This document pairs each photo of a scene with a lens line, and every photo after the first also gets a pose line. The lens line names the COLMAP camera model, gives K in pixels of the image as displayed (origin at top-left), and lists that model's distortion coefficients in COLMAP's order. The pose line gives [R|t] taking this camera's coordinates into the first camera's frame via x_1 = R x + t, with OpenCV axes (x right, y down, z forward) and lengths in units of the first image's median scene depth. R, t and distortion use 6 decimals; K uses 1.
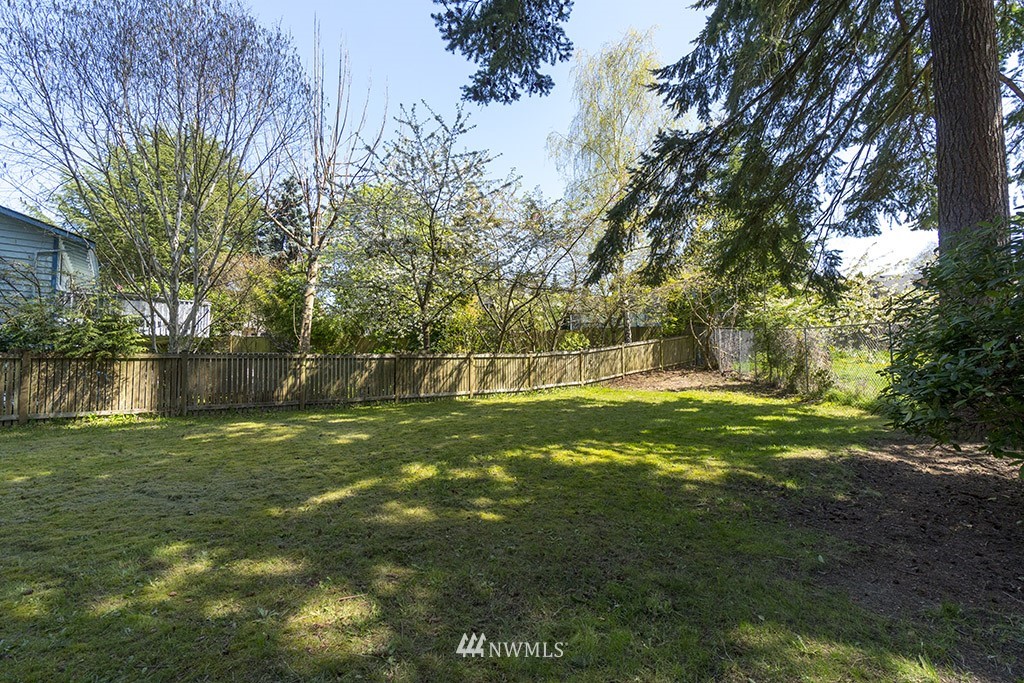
lens RADIAL K [[466.0, 0, 512.0], [0, 466.0, 341.5], [0, 0, 1]] dist [-0.000256, -0.000009]
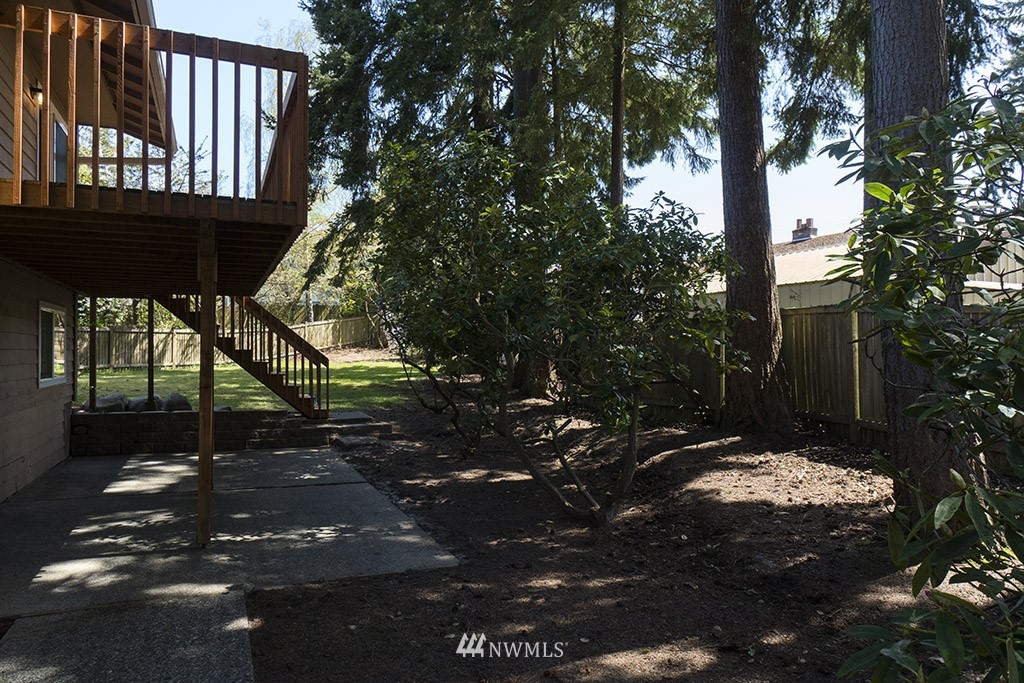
lens RADIAL K [[701.0, 0, 512.0], [0, 701.0, 341.5], [0, 0, 1]] dist [0.001632, 0.000190]
pose [[0.847481, 0.018449, 0.530505, -0.293135], [-0.039326, 0.998832, 0.028087, -0.021957], [-0.529367, -0.044666, 0.847216, -0.850166]]
